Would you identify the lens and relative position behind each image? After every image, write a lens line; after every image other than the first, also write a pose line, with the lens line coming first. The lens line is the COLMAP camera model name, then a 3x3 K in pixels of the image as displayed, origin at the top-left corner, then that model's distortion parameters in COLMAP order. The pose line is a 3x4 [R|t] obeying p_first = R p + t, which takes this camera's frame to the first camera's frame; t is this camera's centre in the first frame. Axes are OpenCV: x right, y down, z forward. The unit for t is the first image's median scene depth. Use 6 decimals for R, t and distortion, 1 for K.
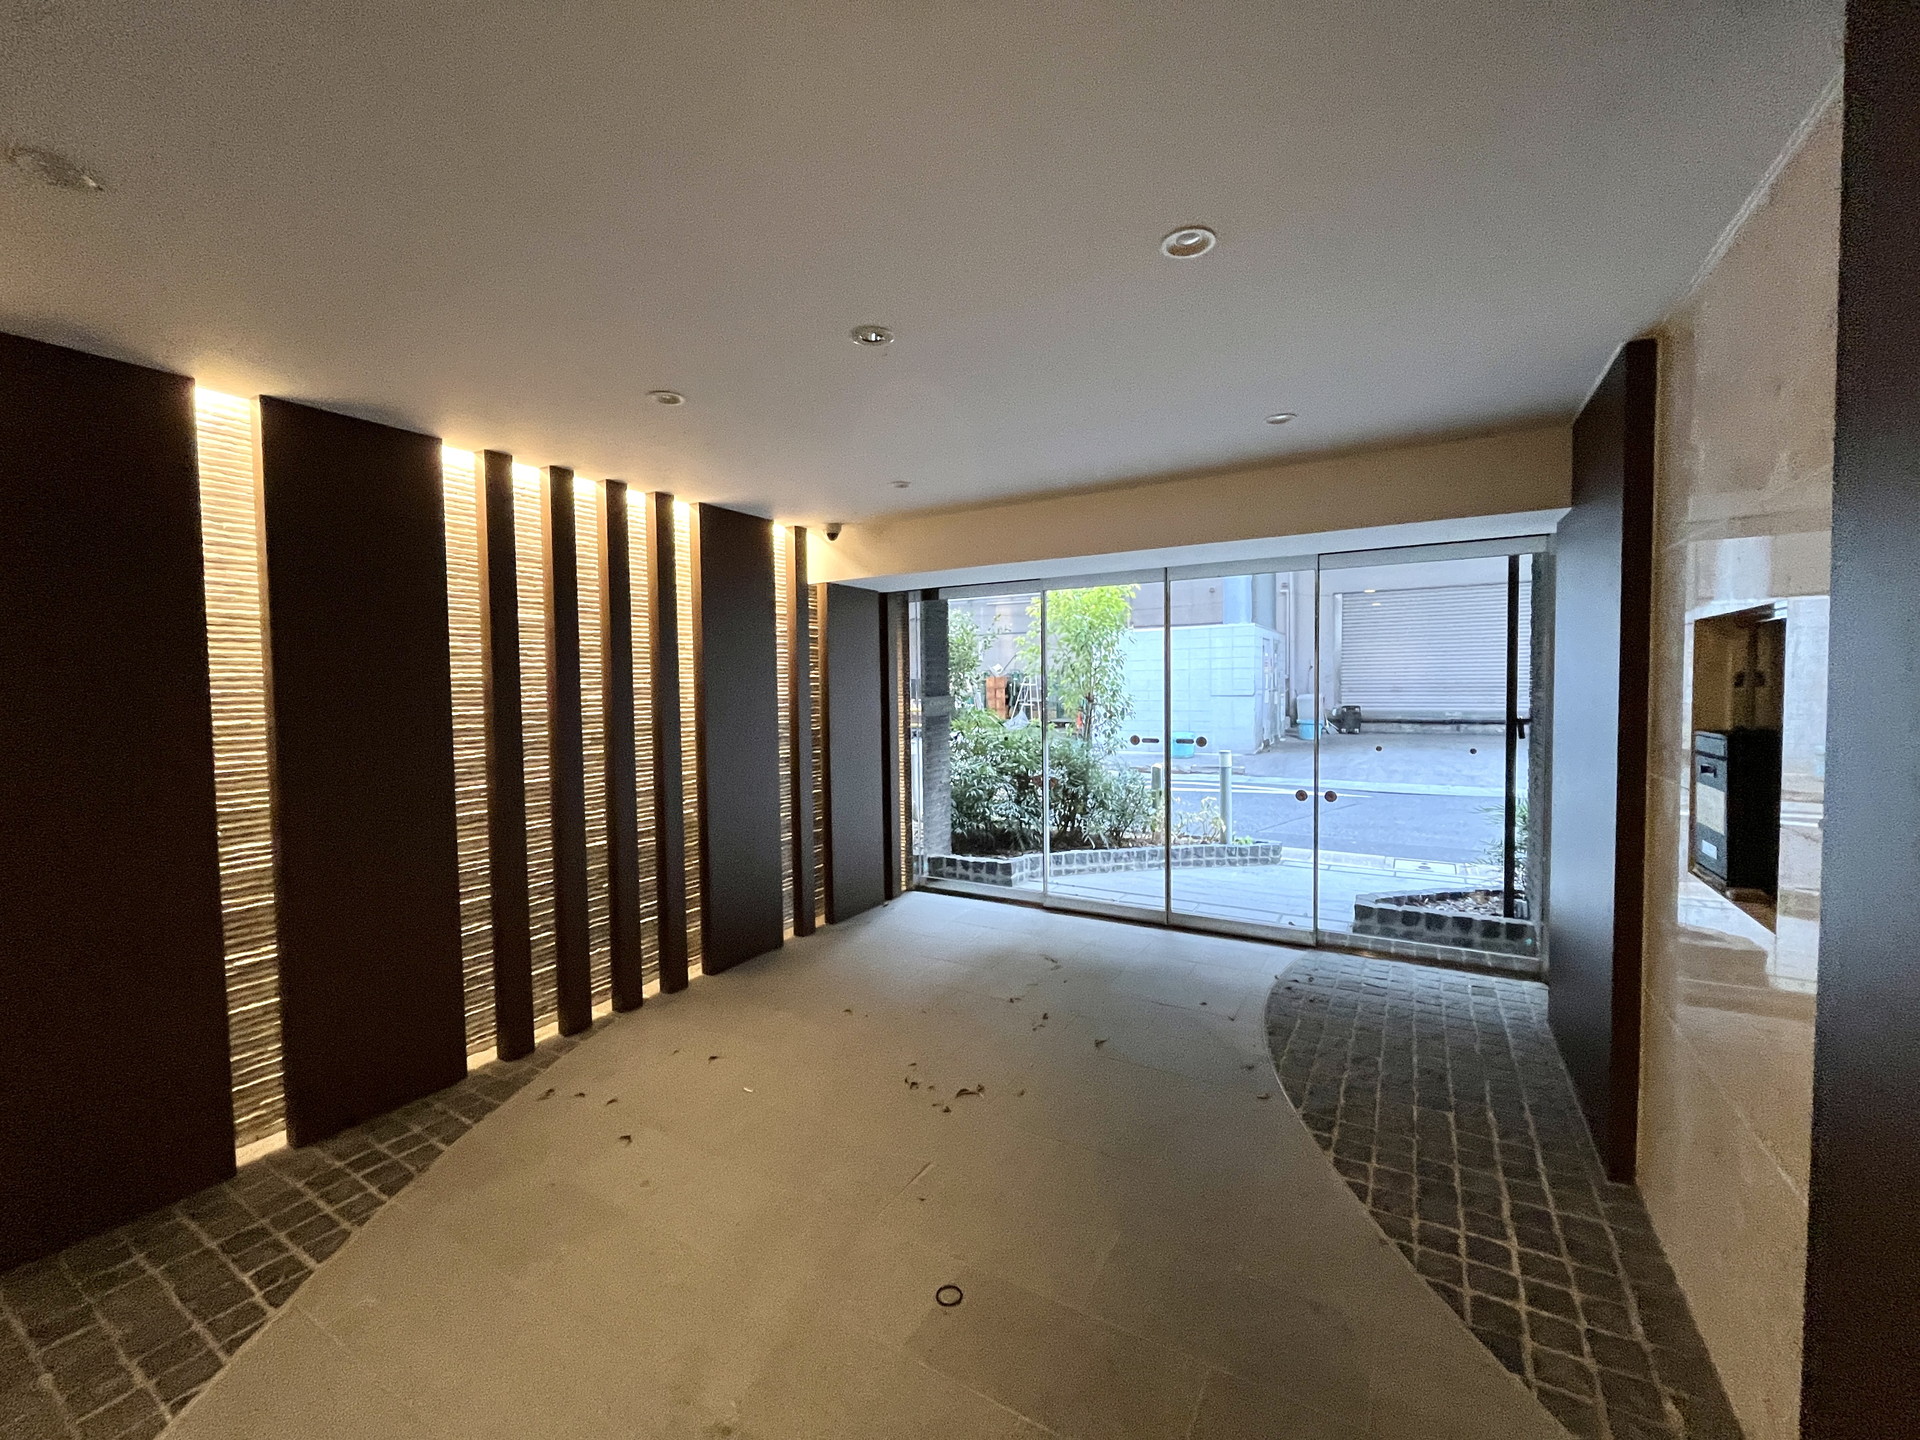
lens RADIAL K [[781.8, 0, 981.0], [0, 781.8, 718.3], [0, 0, 1]] dist [-0.002114, -0.000061]
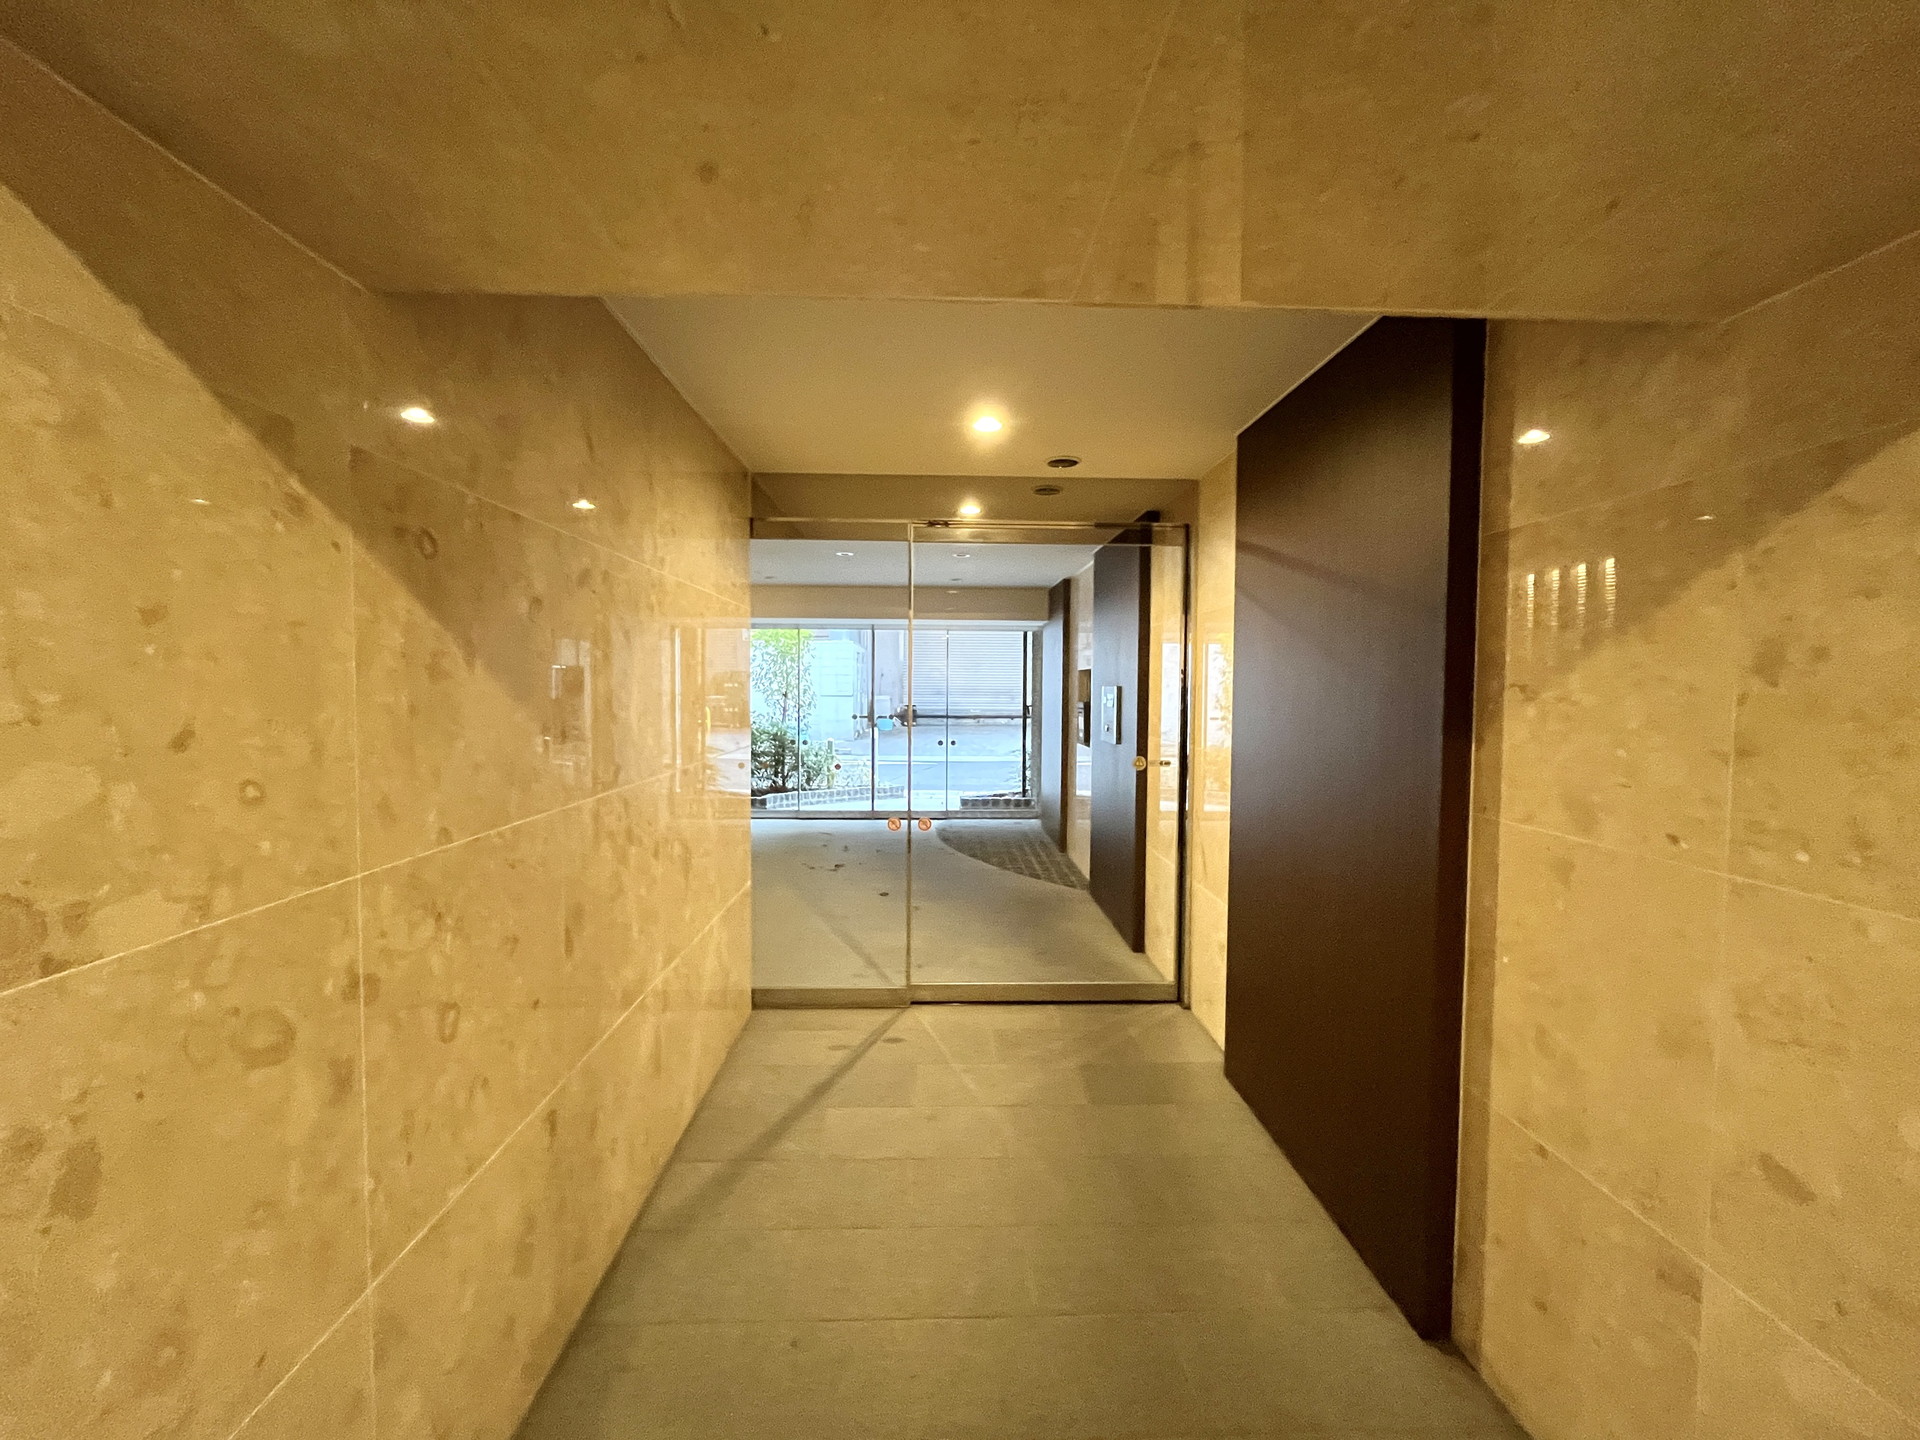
lens RADIAL K [[781.8, 0, 956.6], [0, 781.8, 716.9], [0, 0, 1]] dist [-0.002114, -0.000061]
pose [[0.858055, -0.001919, 0.513554, -0.589478], [0.004393, 0.999984, -0.003603, 0.038935], [-0.513539, 0.005347, 0.858050, -0.751159]]
